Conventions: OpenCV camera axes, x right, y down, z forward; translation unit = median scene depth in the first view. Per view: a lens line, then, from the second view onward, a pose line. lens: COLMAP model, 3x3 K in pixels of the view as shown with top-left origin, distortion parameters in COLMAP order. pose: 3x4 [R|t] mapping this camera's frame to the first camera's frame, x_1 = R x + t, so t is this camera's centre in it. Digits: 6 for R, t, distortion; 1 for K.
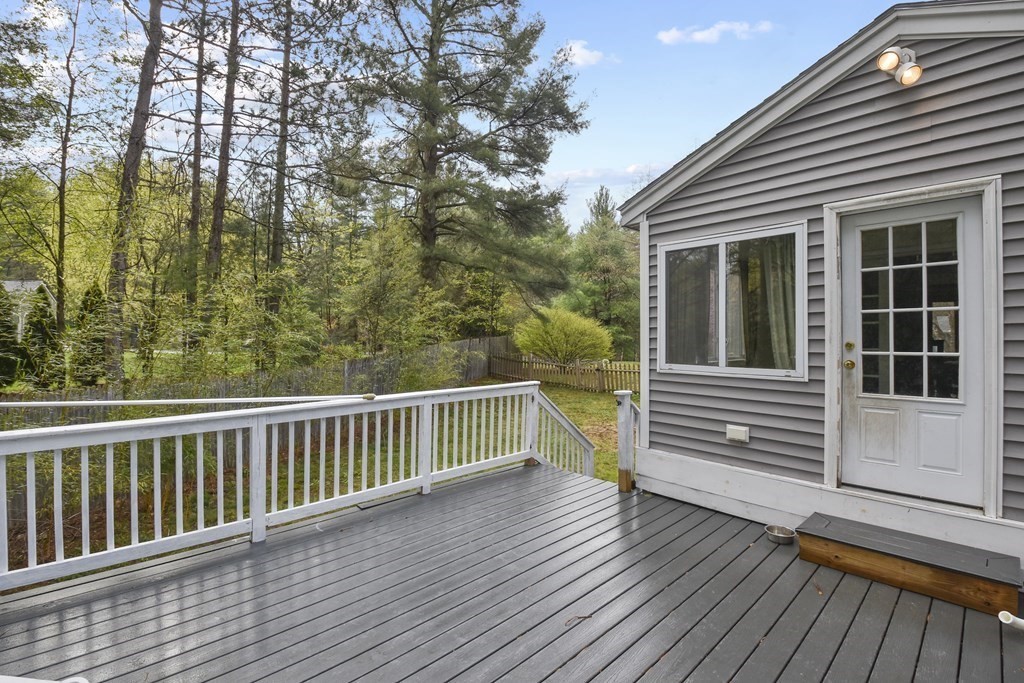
lens RADIAL K [[457.4, 0, 512.0], [0, 457.4, 341.5], [0, 0, 1]] dist [0.009502, -0.021737]
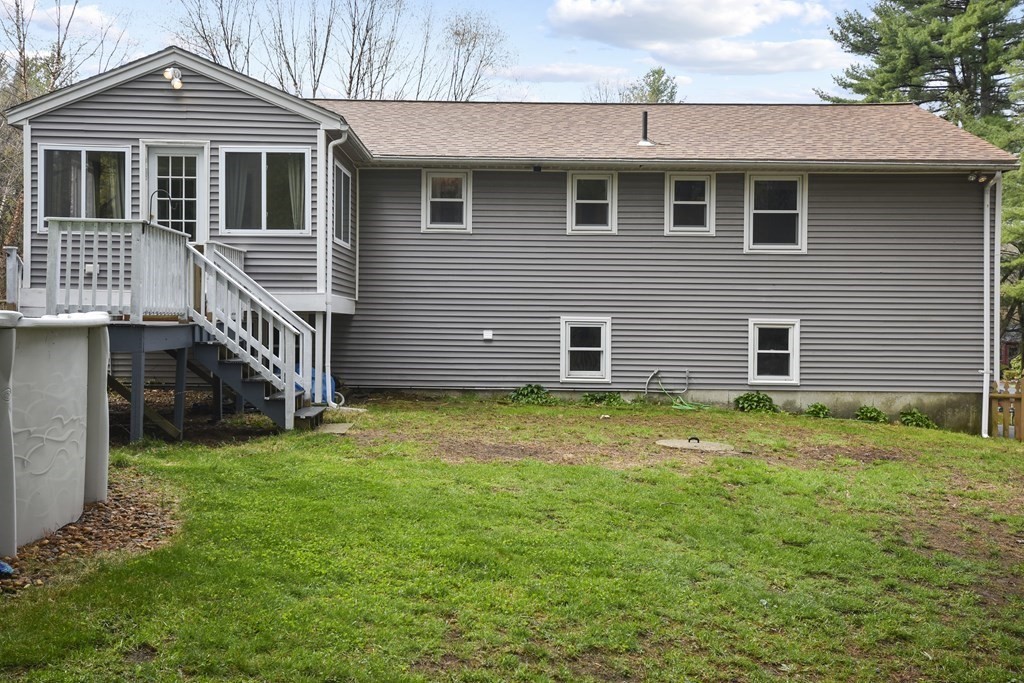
lens RADIAL K [[1035.0, 0, 512.0], [0, 1035.0, 341.5], [0, 0, 1]] dist [0.039206, 0.002097]
pose [[0.662268, 0.007288, 0.749231, -1.496104], [-0.006037, 0.999972, -0.004391, 0.538367], [-0.749243, -0.001615, 0.662294, -2.971951]]
